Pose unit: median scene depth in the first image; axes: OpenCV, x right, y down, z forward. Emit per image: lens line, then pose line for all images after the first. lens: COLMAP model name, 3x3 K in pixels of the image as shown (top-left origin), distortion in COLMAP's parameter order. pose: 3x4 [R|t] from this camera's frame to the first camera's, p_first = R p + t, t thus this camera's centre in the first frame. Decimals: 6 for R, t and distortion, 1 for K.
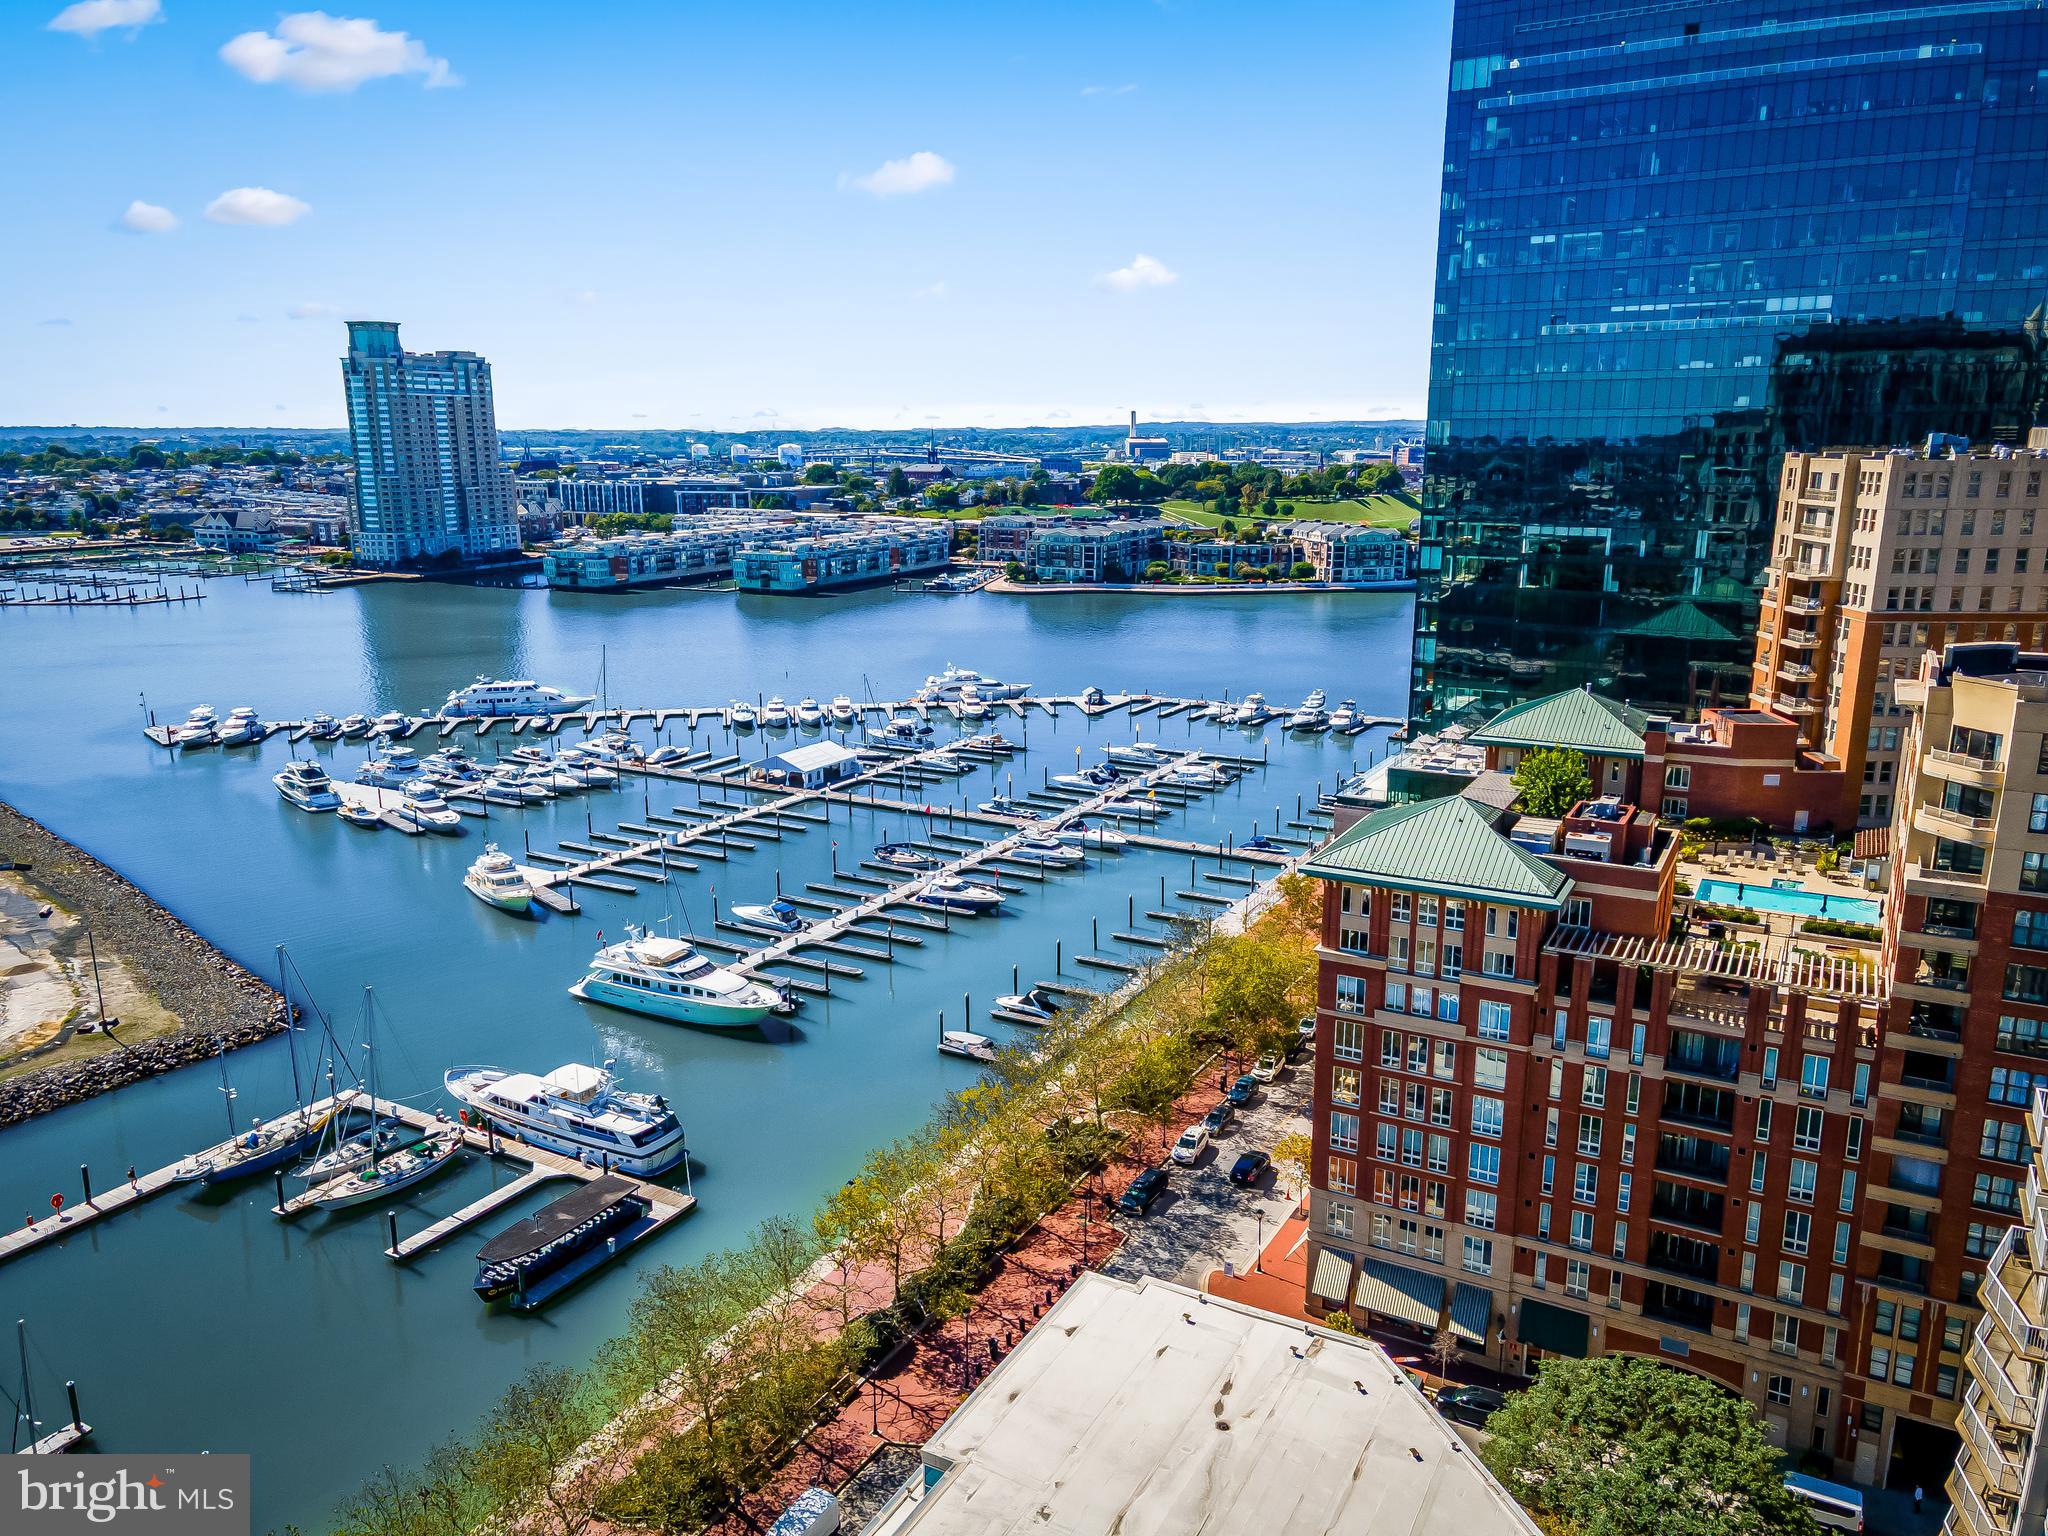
lens RADIAL K [[1492.4, 0, 1026.2], [0, 1492.4, 787.4], [0, 0, 1]] dist [0.017664, 0.050314]
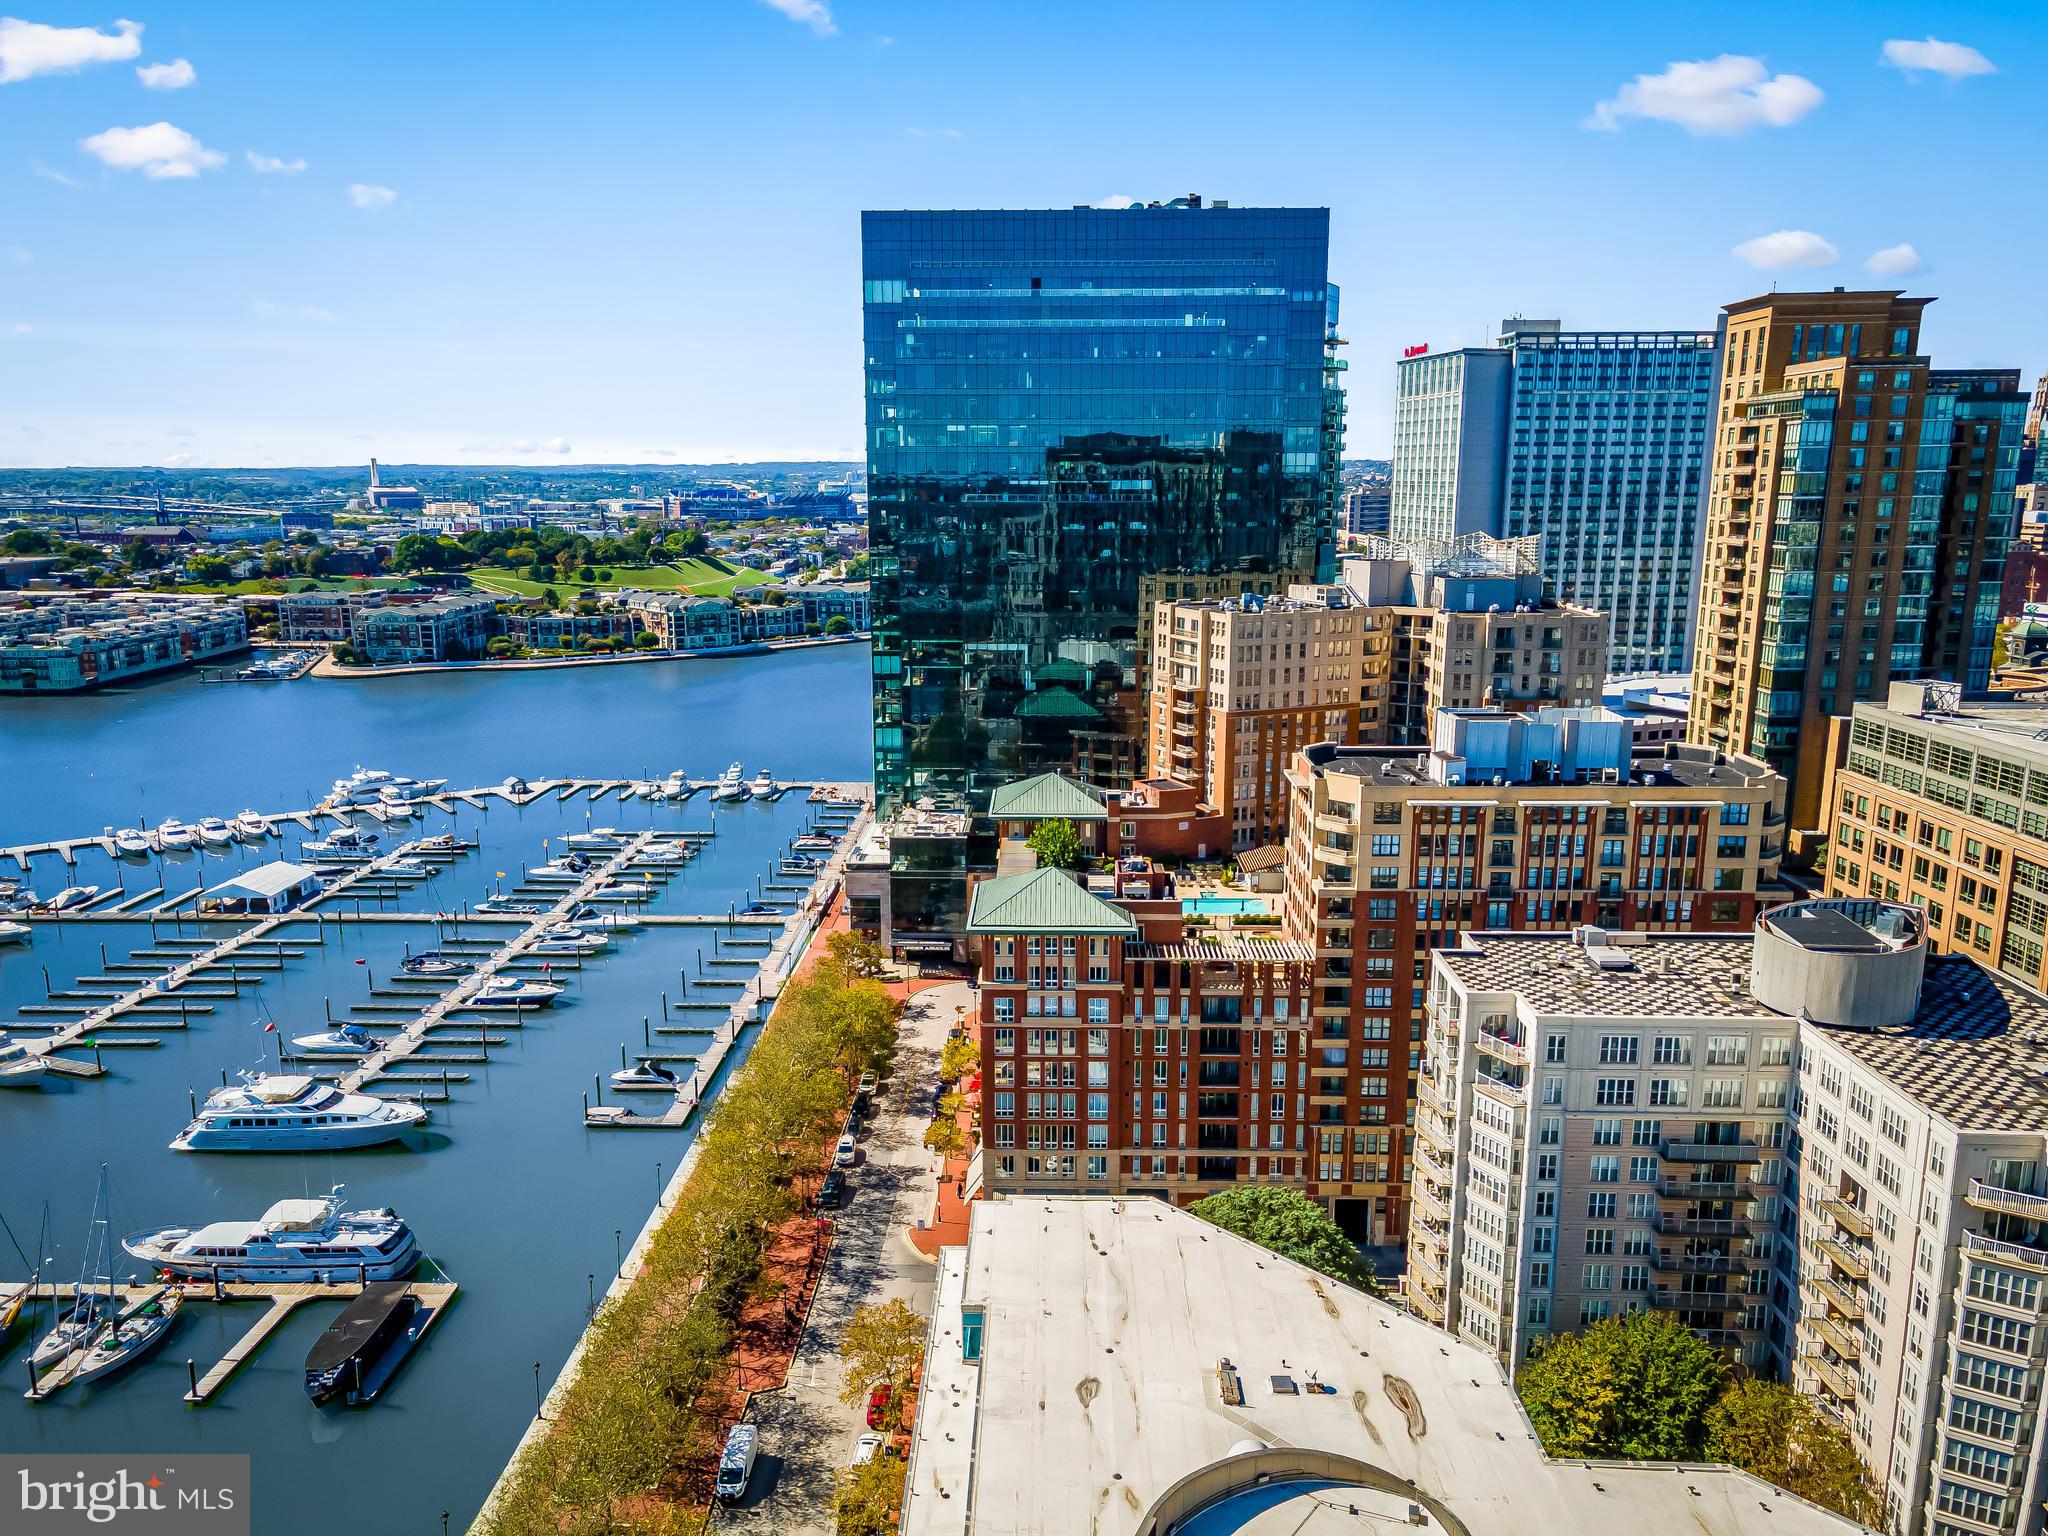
lens RADIAL K [[1488.1, 0, 1025.9], [0, 1488.1, 787.5], [0, 0, 1]] dist [0.036797, 0.018002]
pose [[0.885492, -0.094790, 0.454884, -0.206586], [0.106806, 0.994280, -0.000720, -0.038488], [-0.452214, 0.049222, 0.890550, -0.164737]]
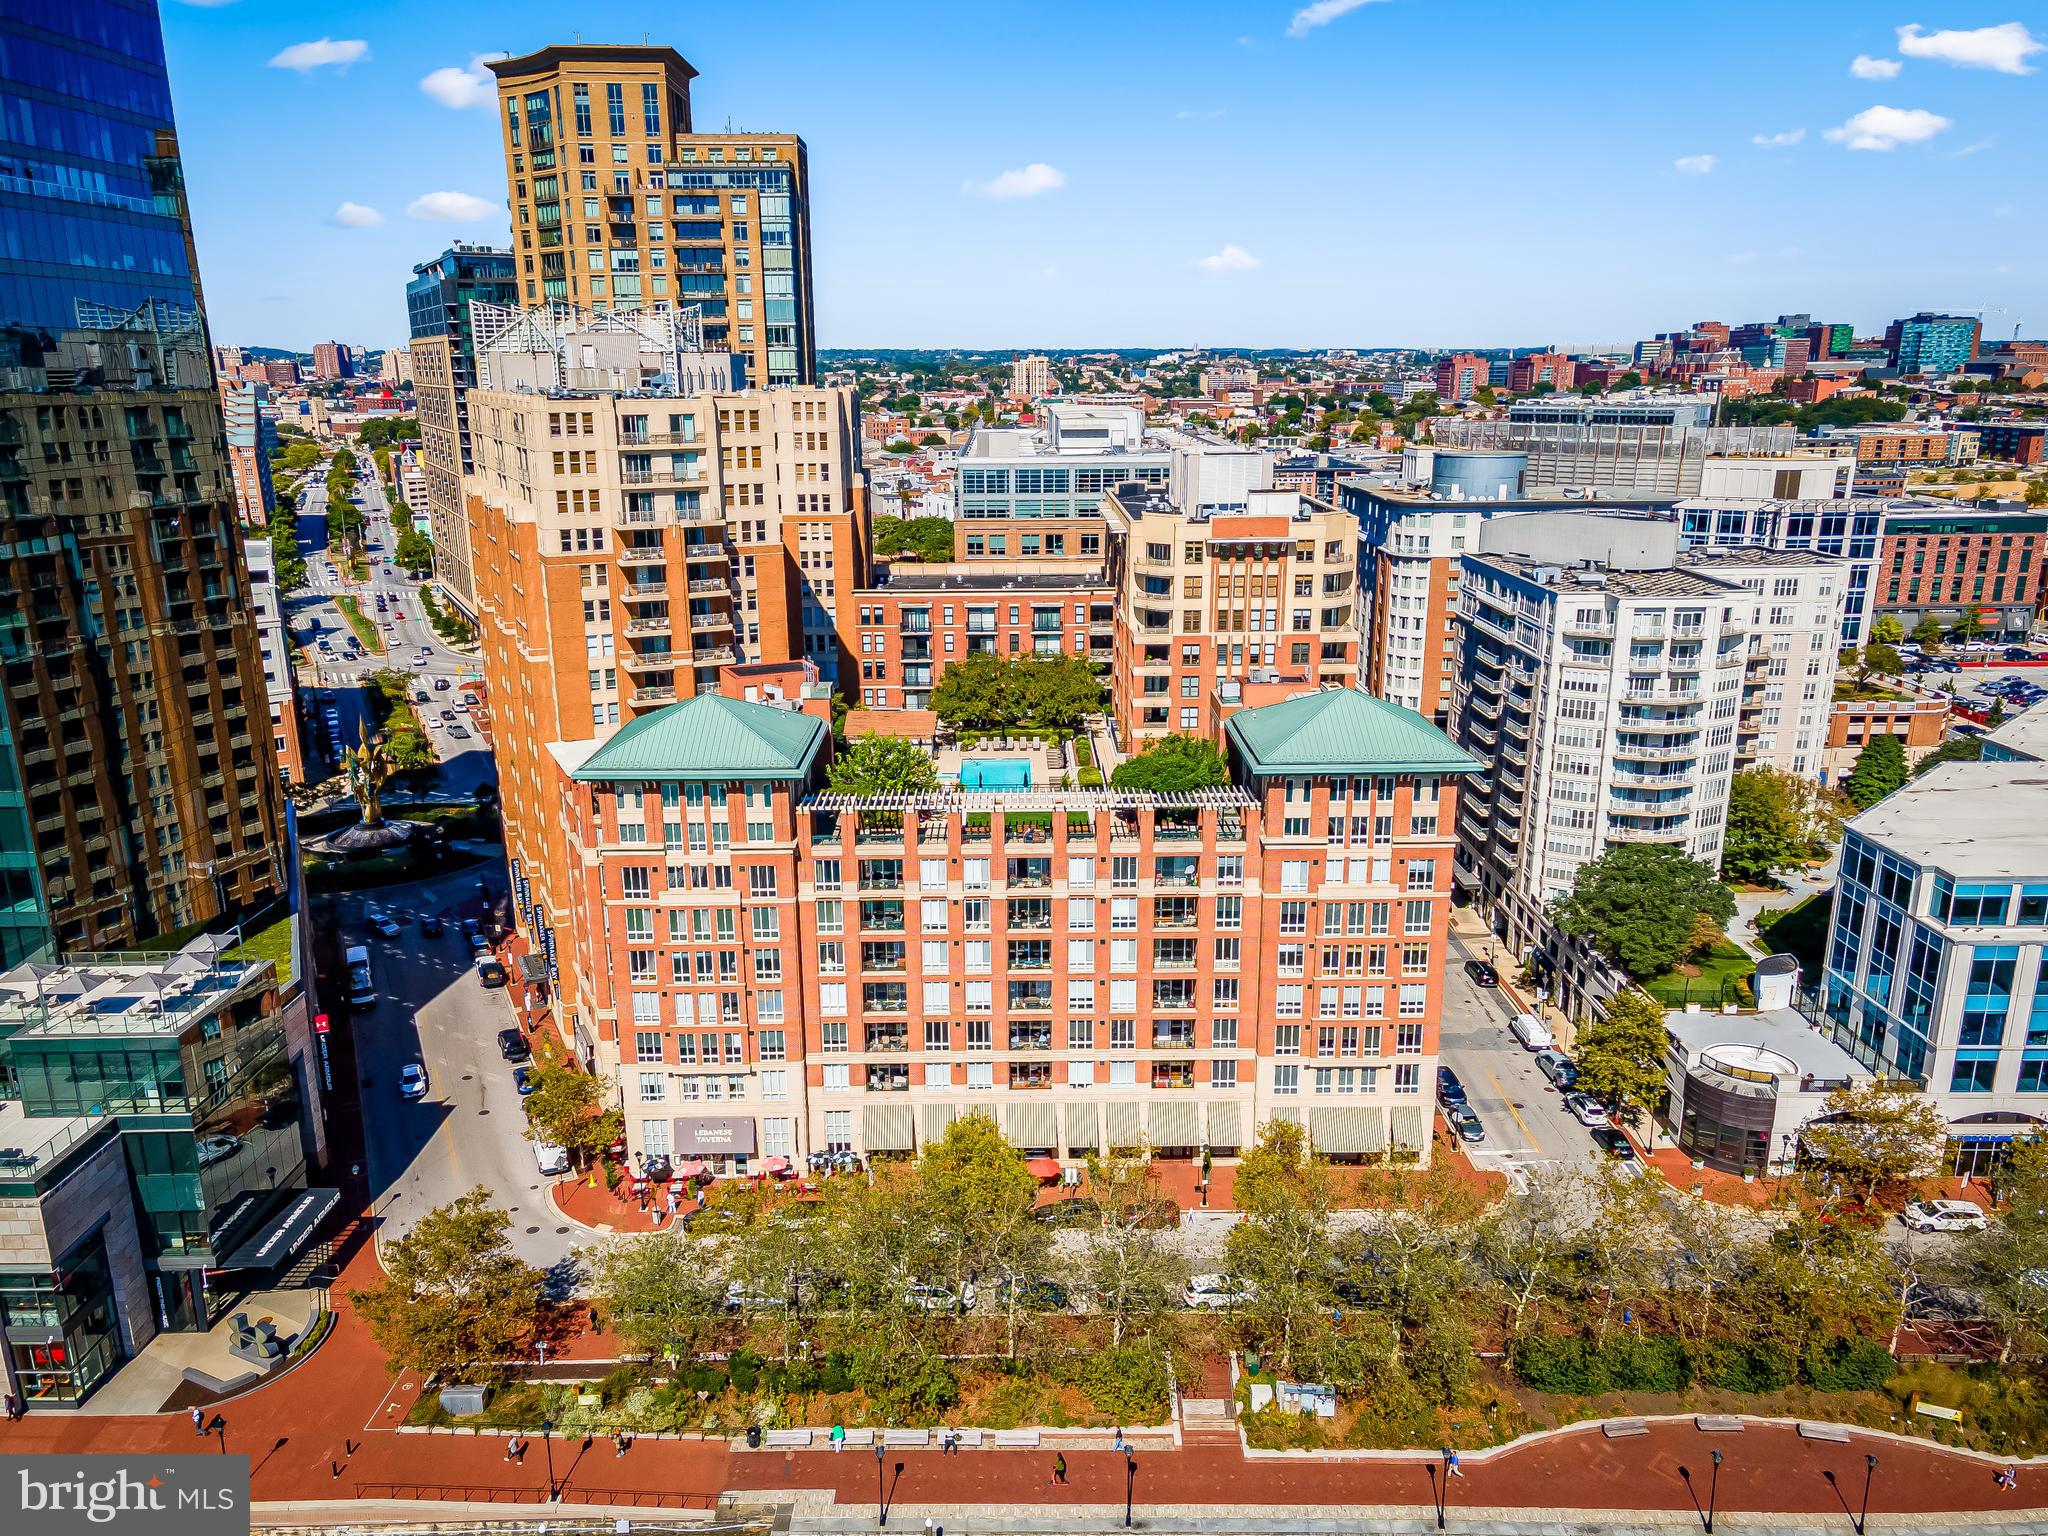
lens RADIAL K [[1492.4, 0, 1026.2], [0, 1492.4, 787.4], [0, 0, 1]] dist [0.017664, 0.050314]
pose [[-0.493175, -0.232118, 0.838391, -0.282154], [0.208100, 0.904286, 0.372775, -0.201659], [-0.844673, 0.358312, -0.397667, 0.852652]]
